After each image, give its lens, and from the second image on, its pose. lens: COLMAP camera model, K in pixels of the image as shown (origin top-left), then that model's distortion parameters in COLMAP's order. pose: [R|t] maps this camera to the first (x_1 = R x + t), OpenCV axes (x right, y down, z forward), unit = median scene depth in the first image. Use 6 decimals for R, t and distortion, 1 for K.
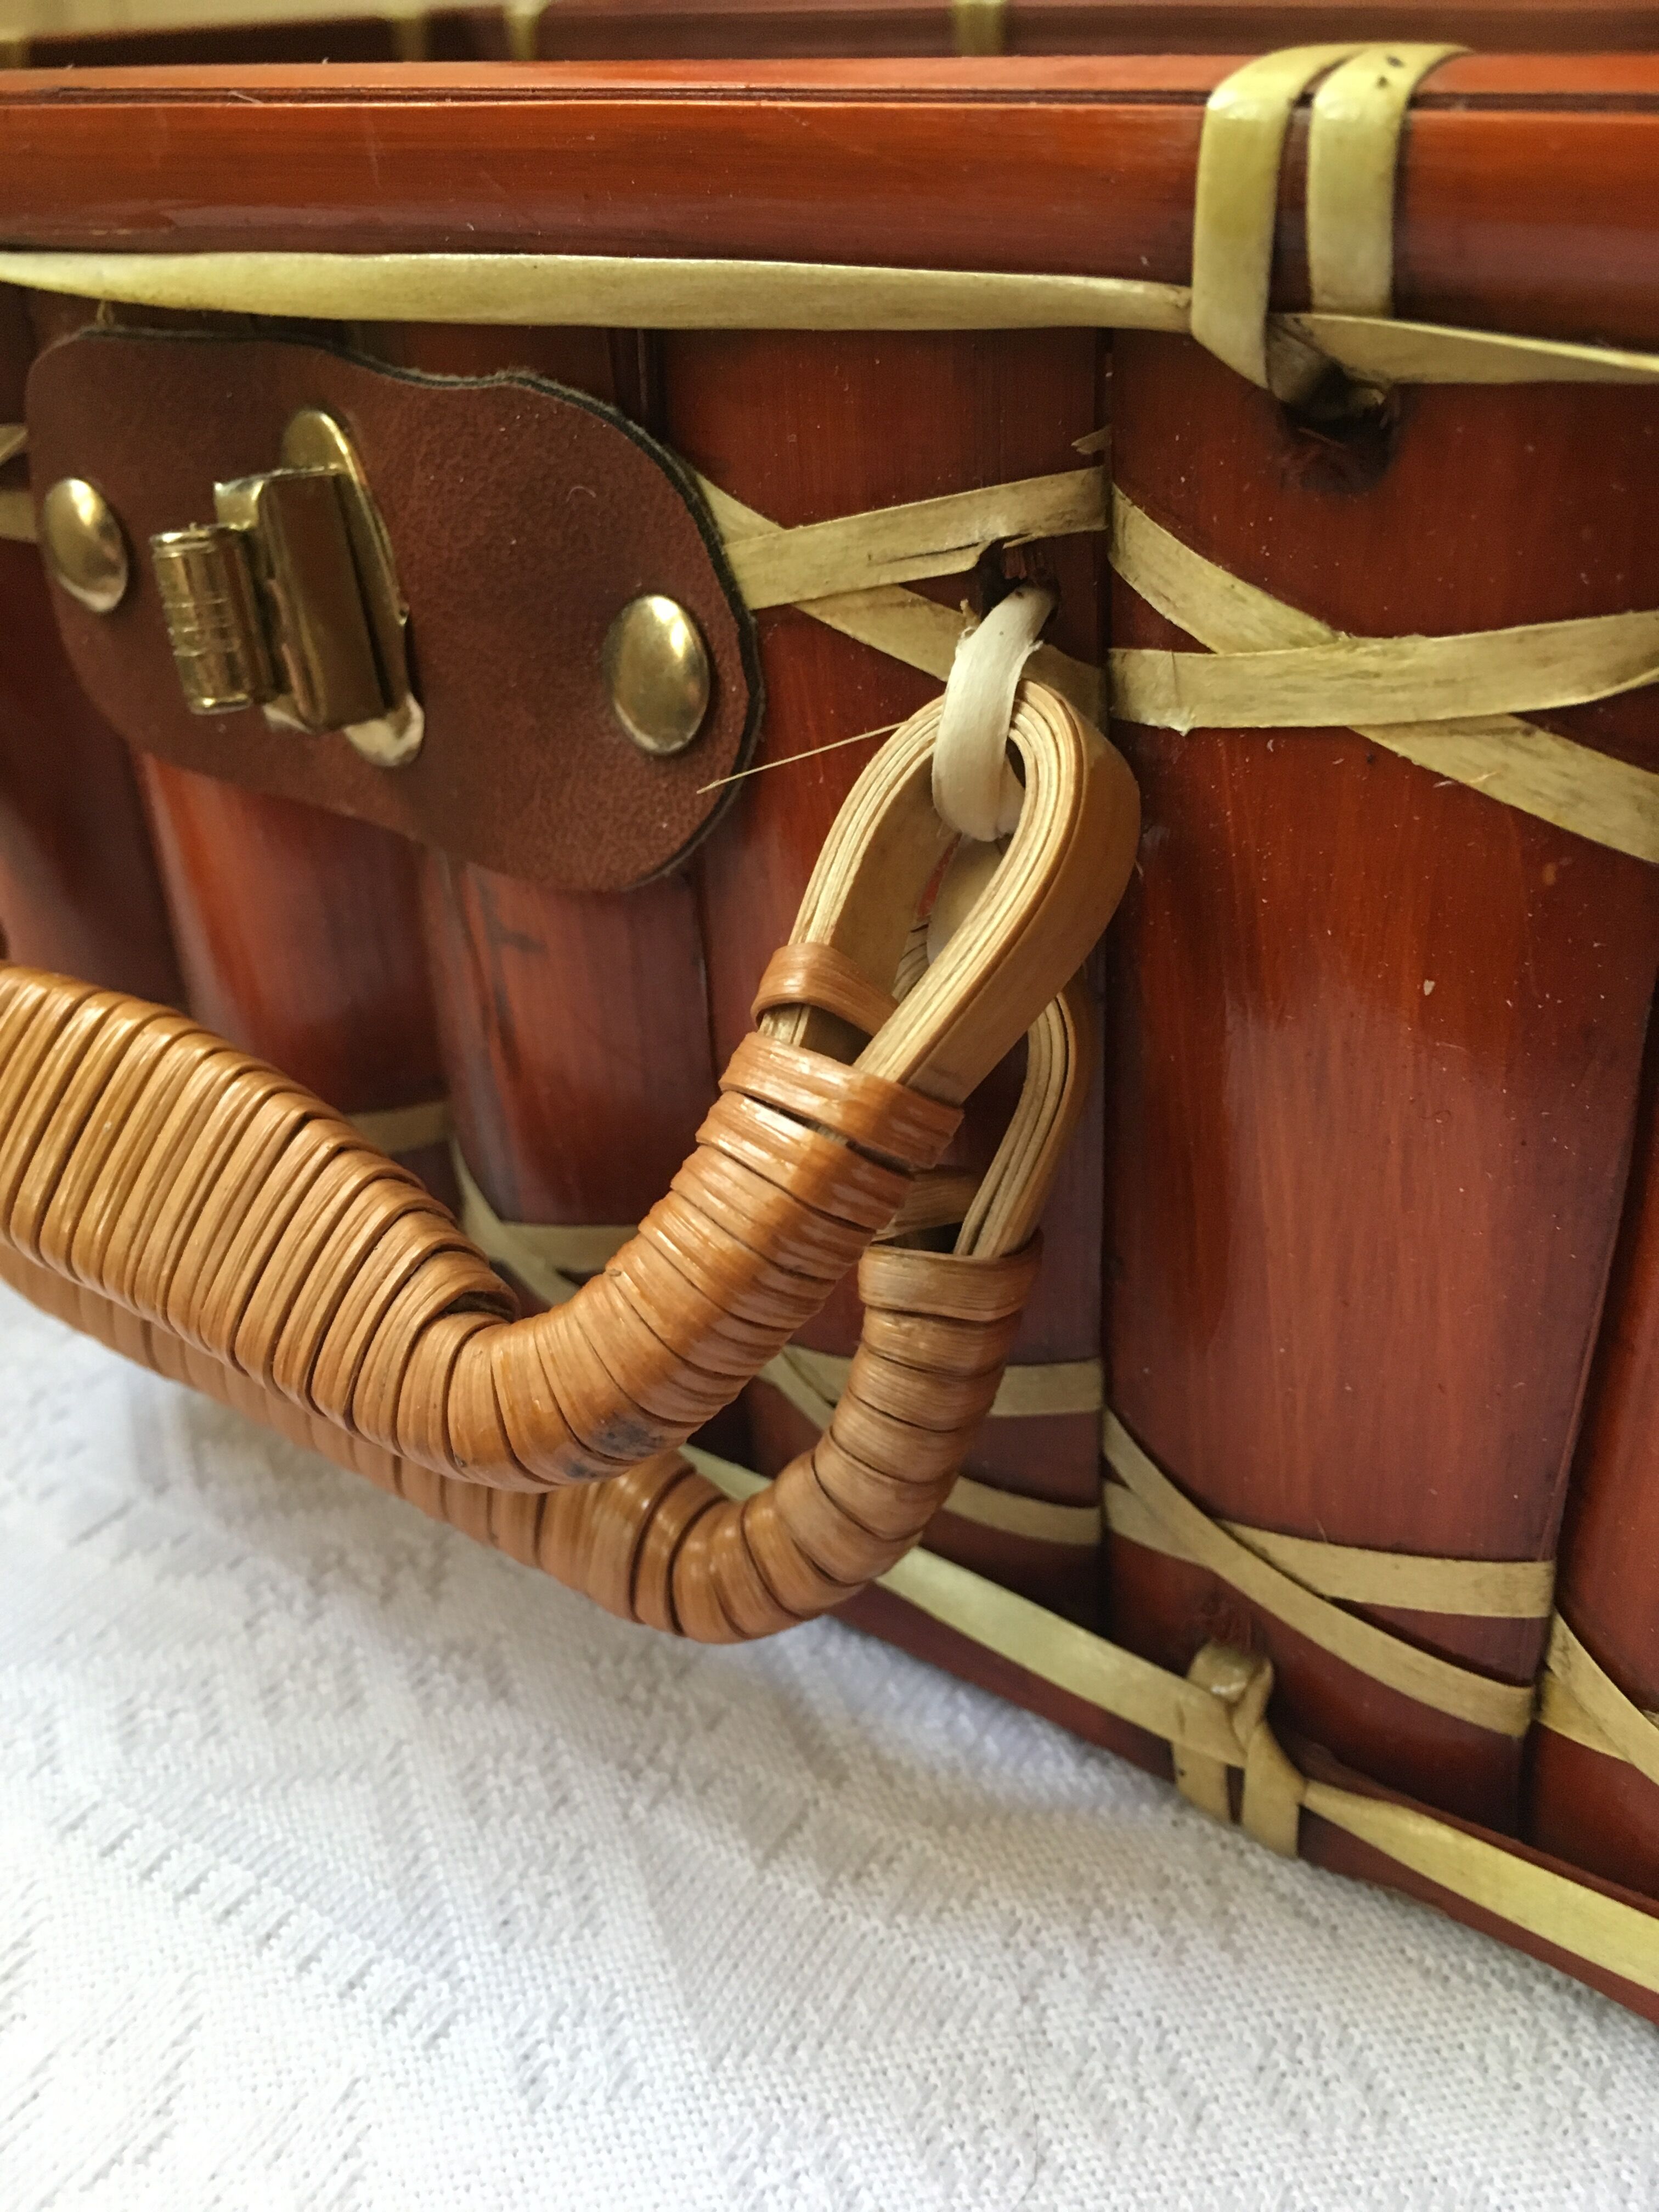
lens RADIAL K [[1917.4, 0, 818.1], [0, 1917.4, 1101.2], [0, 0, 1]] dist [0.030910, -0.033497]
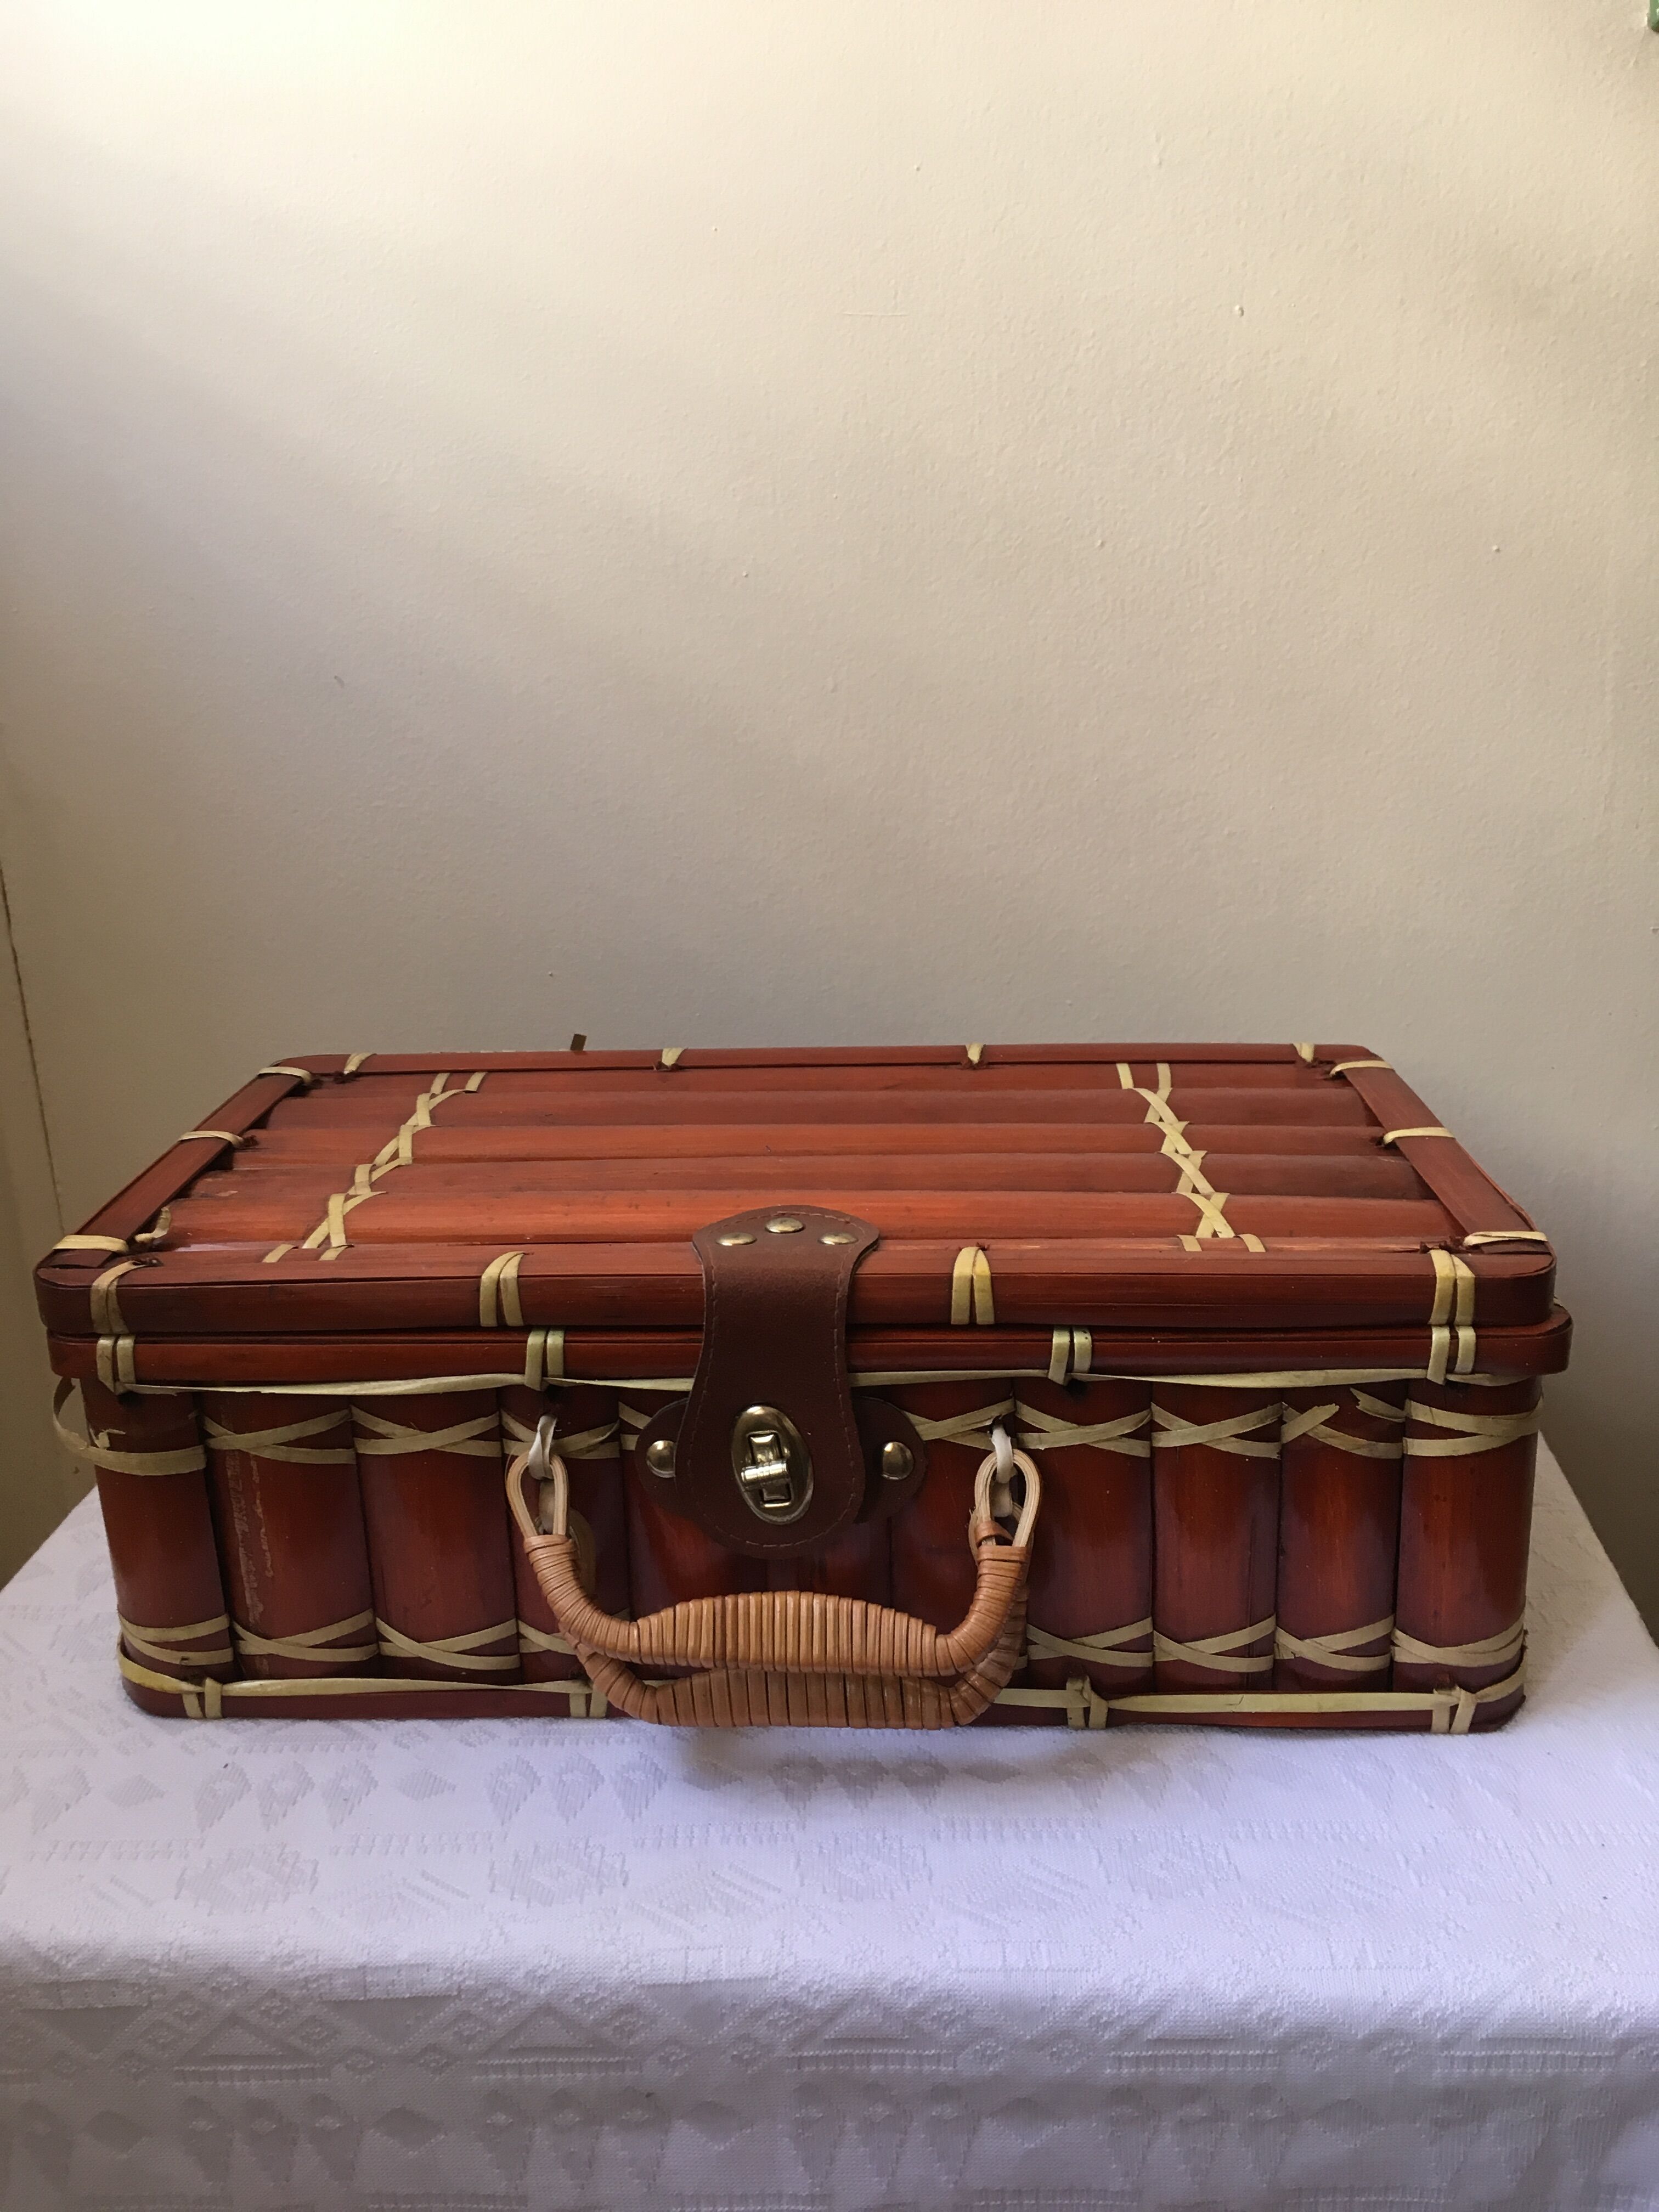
lens RADIAL K [[1917.4, 0, 816.5], [0, 1917.4, 1104.1], [0, 0, 1]] dist [0.030910, -0.033497]
pose [[0.828729, -0.164894, 0.534806, -2.286646], [0.271688, 0.953987, -0.126866, -0.494270], [-0.489278, 0.250438, 0.835397, -2.429474]]
